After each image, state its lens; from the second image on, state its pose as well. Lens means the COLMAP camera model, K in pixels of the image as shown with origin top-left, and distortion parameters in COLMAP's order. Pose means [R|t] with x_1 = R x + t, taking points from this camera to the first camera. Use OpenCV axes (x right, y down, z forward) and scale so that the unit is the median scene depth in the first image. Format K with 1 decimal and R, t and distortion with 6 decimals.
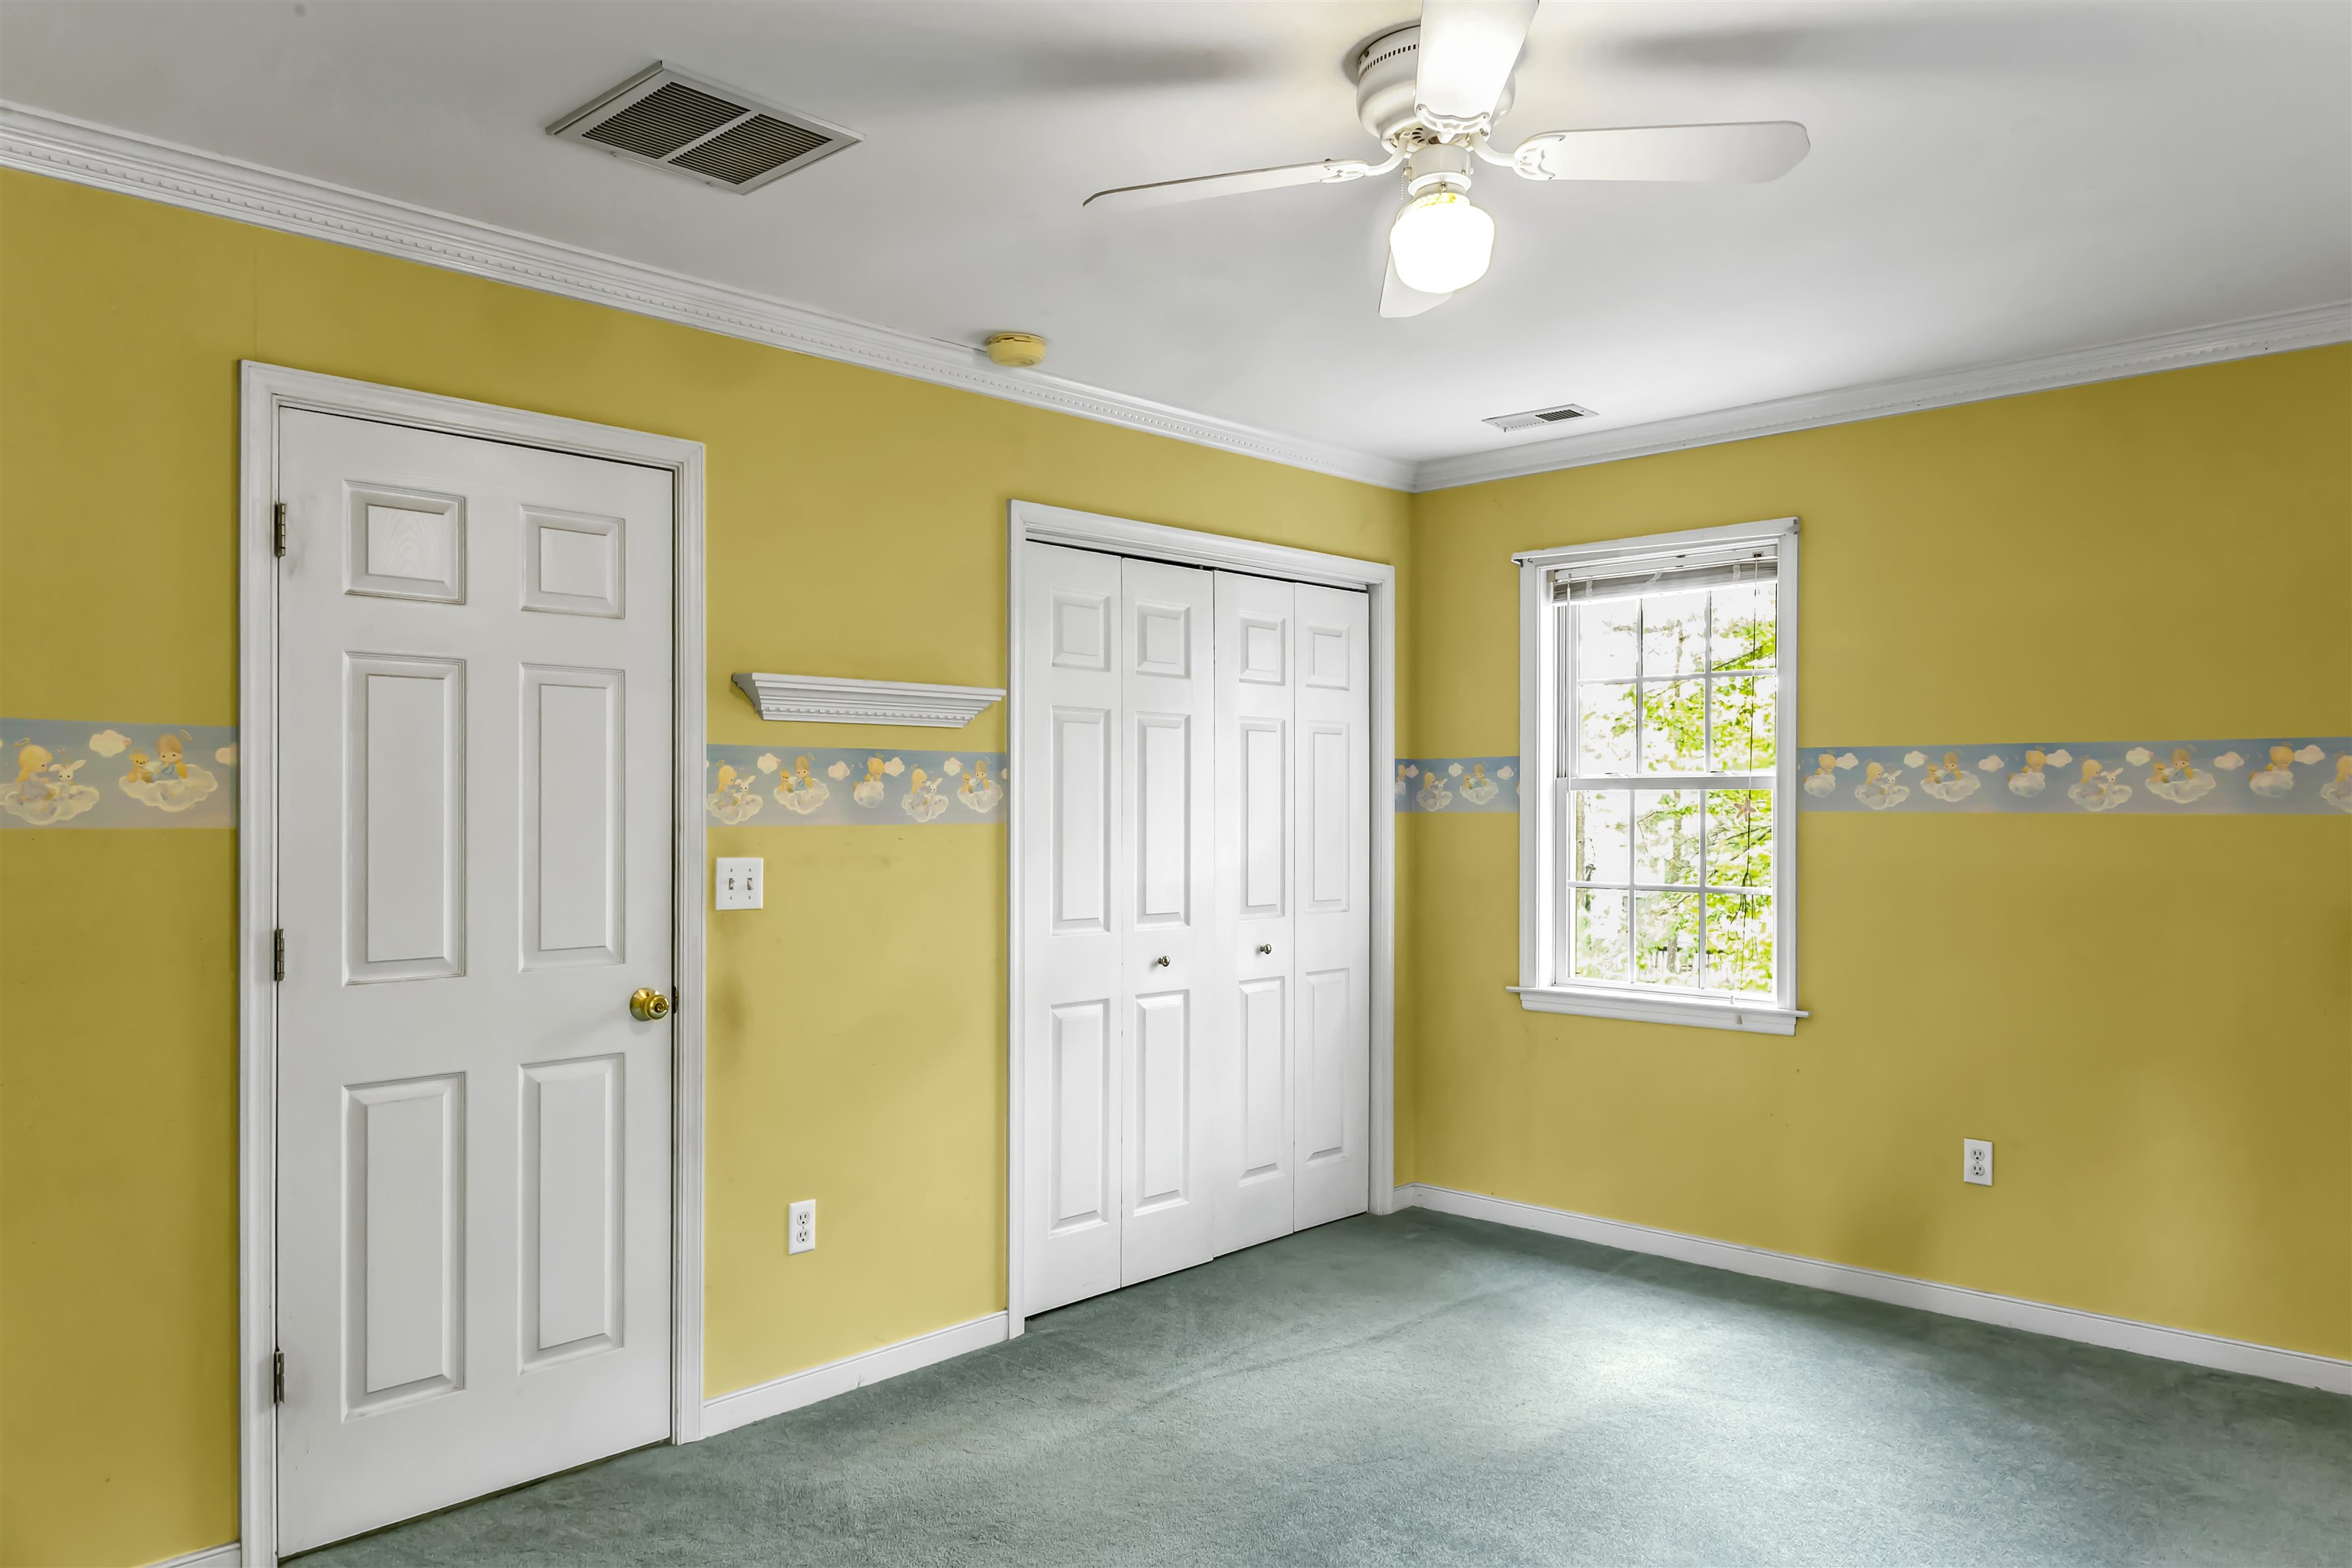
lens RADIAL K [[1628.6, 0, 1183.6], [0, 1628.6, 795.9], [0, 0, 1]] dist [0.001011, -0.004430]
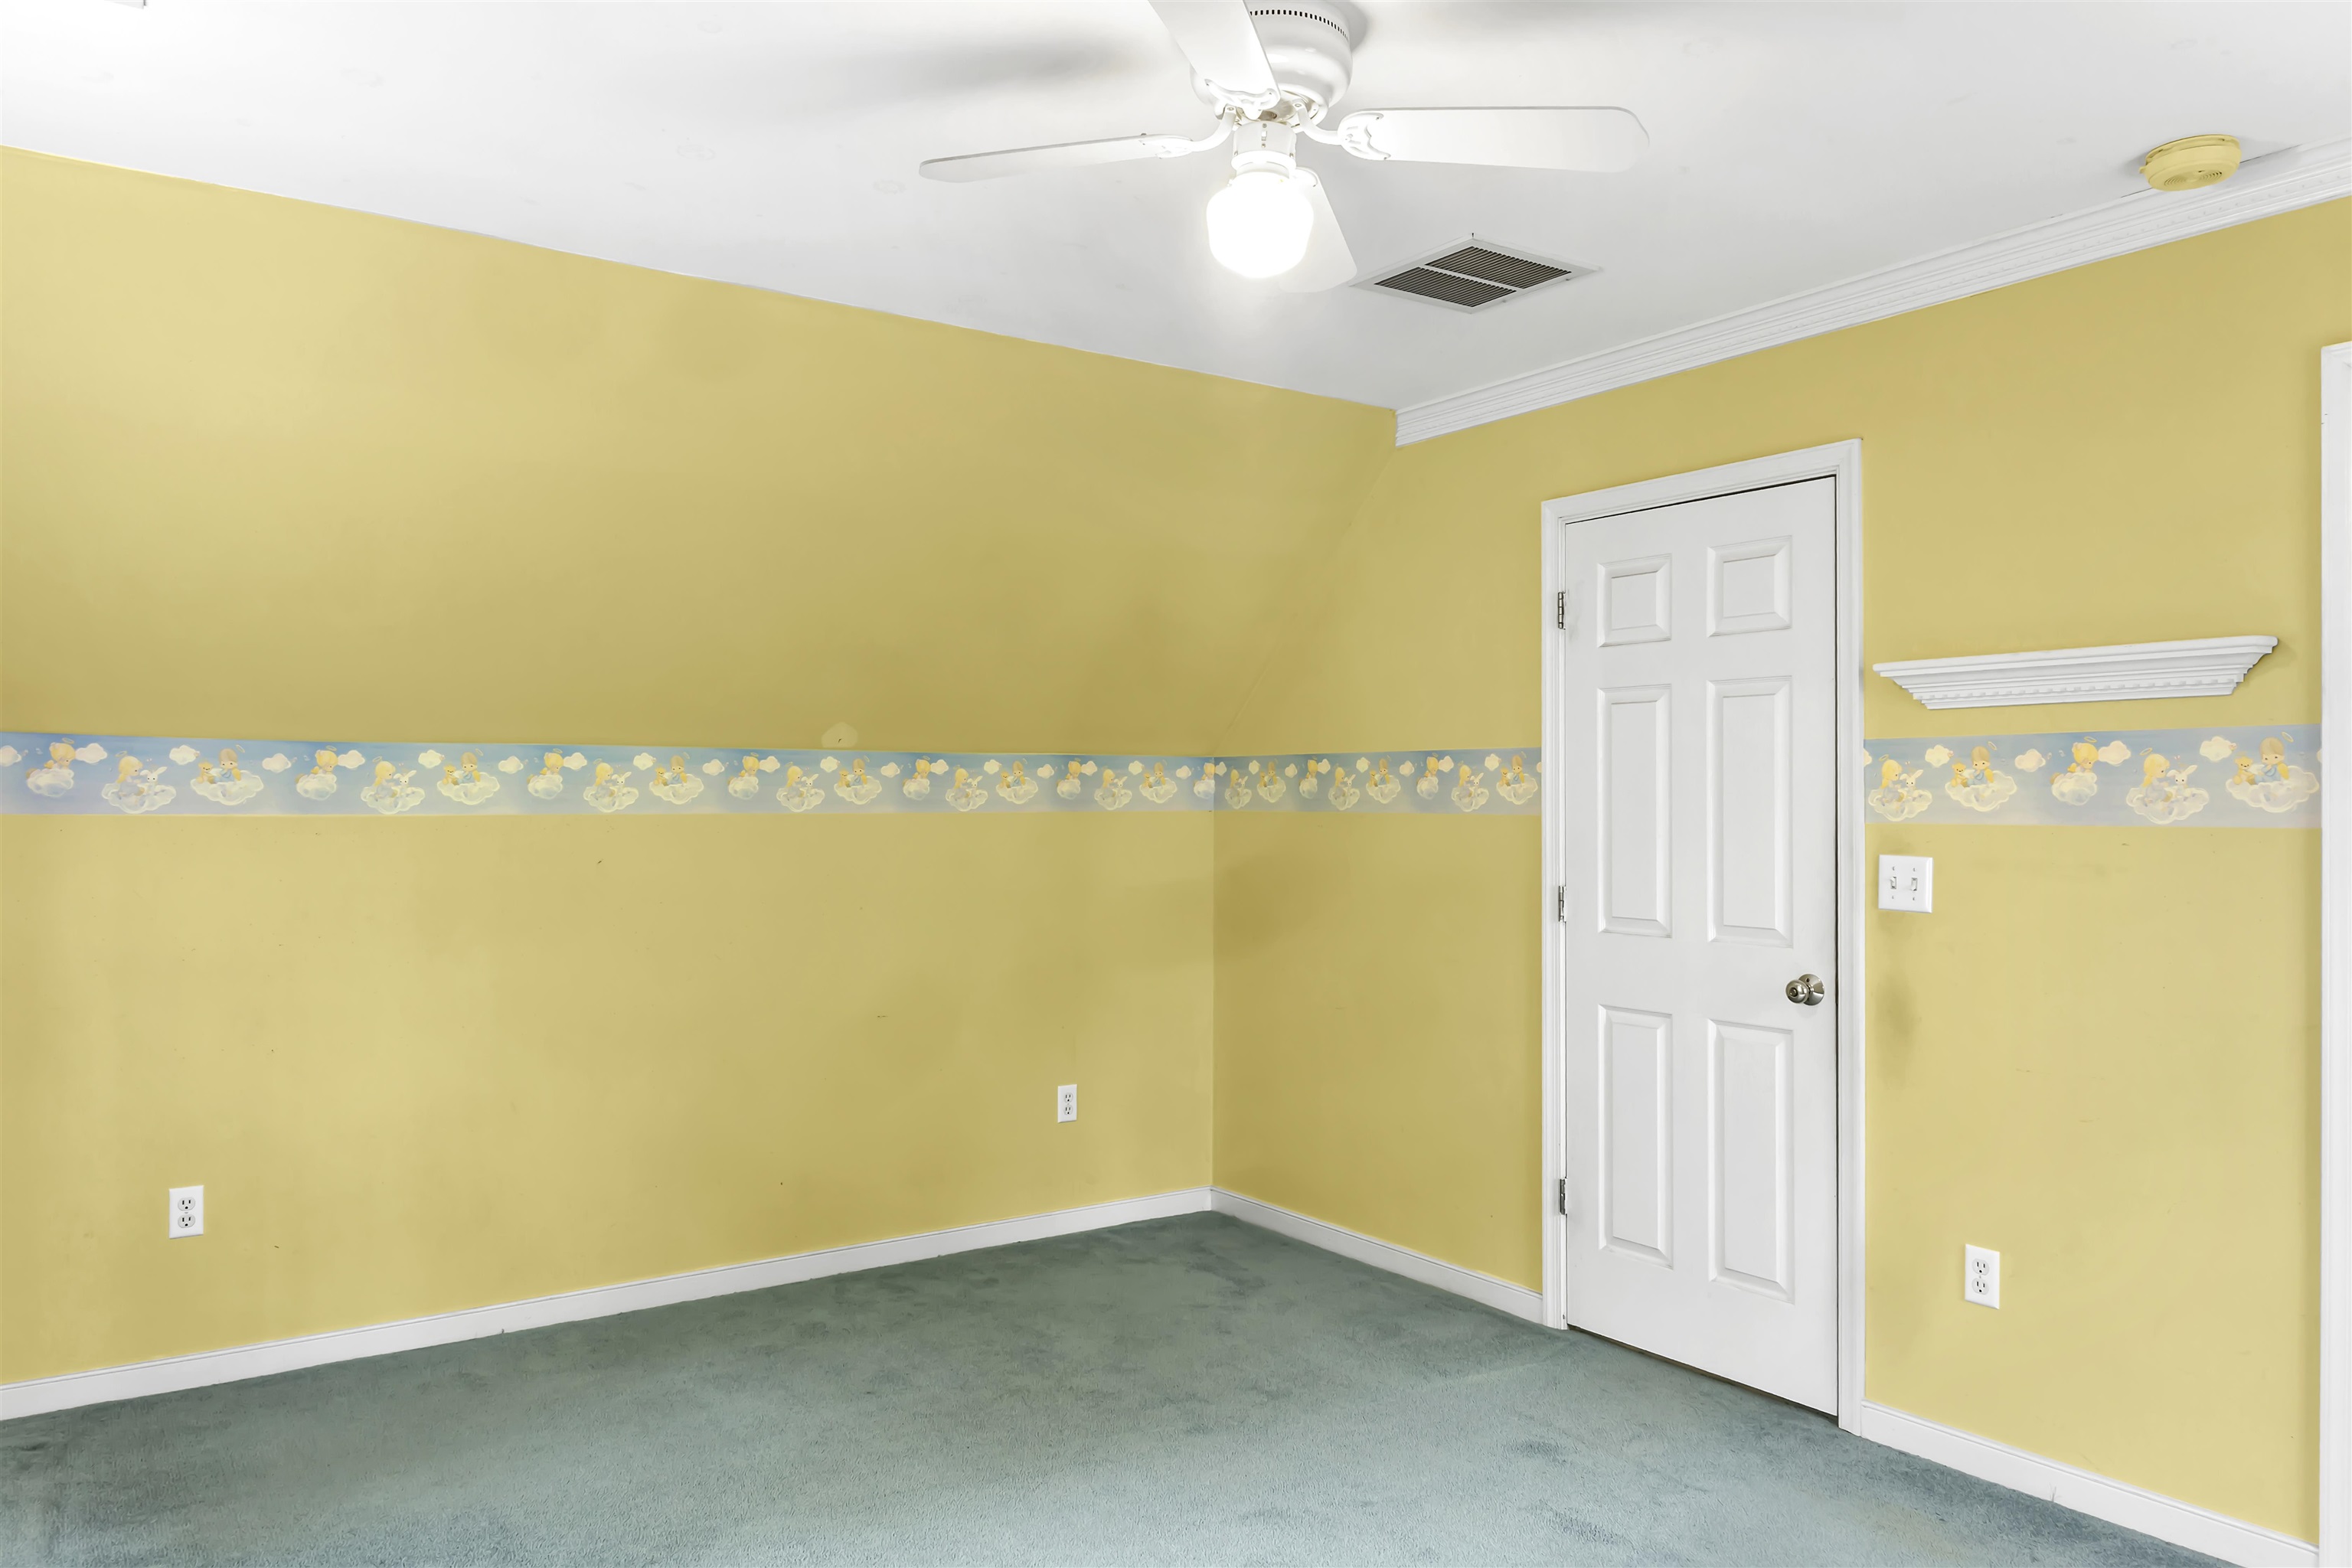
lens RADIAL K [[1628.6, 0, 1183.6], [0, 1628.6, 795.9], [0, 0, 1]] dist [0.001011, -0.004430]
pose [[-0.208096, -0.007113, -0.978083, 0.763838], [-0.001261, 0.999975, -0.007003, 0.010081], [0.978108, -0.000224, -0.208099, 0.798802]]
